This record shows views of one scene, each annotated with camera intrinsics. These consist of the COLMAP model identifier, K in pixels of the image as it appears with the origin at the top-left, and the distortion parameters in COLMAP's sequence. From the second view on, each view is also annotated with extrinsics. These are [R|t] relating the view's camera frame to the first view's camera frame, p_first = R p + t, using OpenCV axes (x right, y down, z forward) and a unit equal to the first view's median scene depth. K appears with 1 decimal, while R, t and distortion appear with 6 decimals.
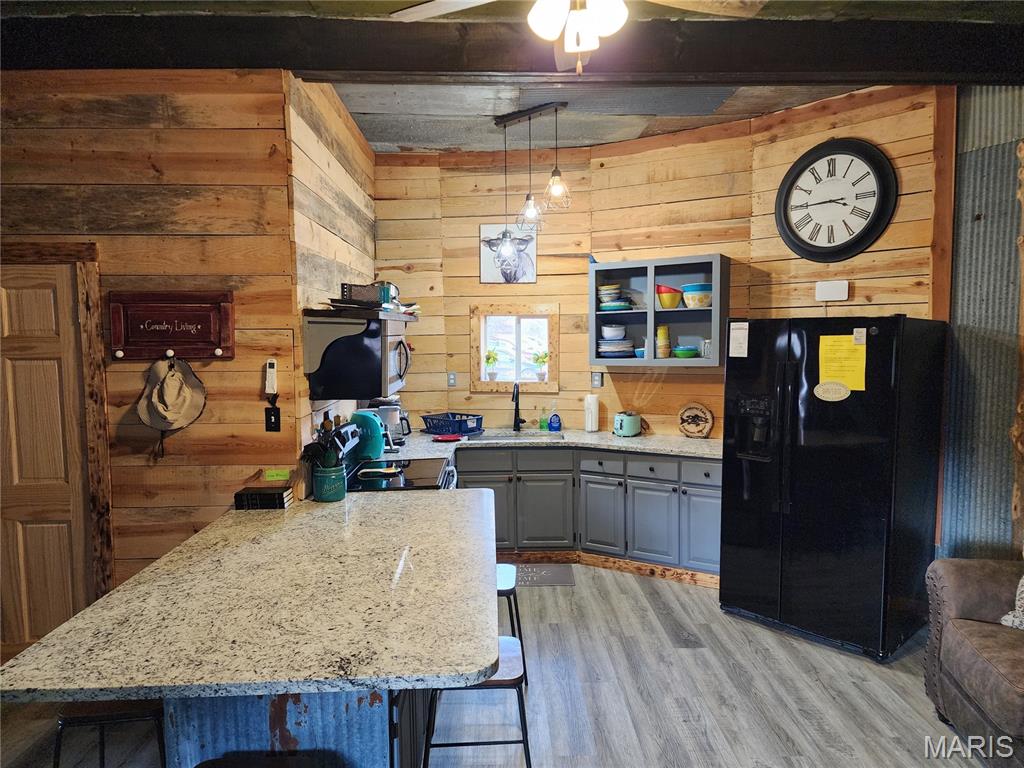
lens RADIAL K [[678.7, 0, 513.3], [0, 678.7, 384.0], [0, 0, 1]] dist [0.011809, -0.001540]
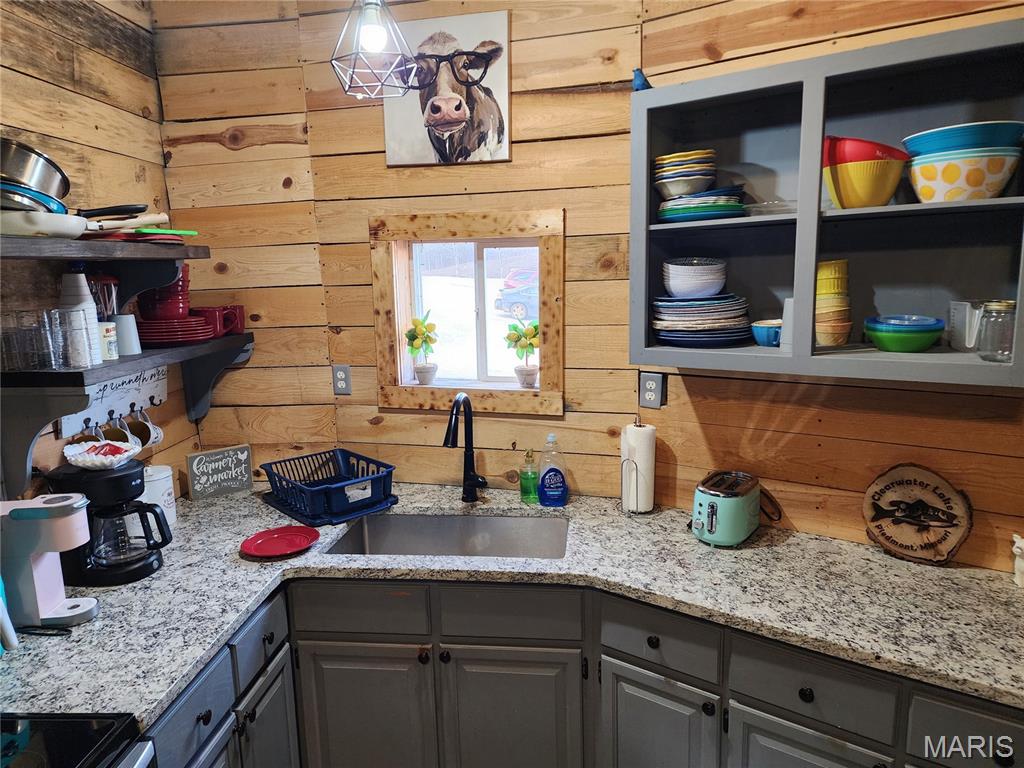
lens RADIAL K [[678.7, 0, 510.4], [0, 678.7, 384.6], [0, 0, 1]] dist [0.011809, -0.001540]
pose [[0.994350, 0.003172, -0.106101, 0.082451], [0.007302, 0.995141, 0.098187, -0.053391], [0.105896, -0.098407, 0.989496, 0.586210]]
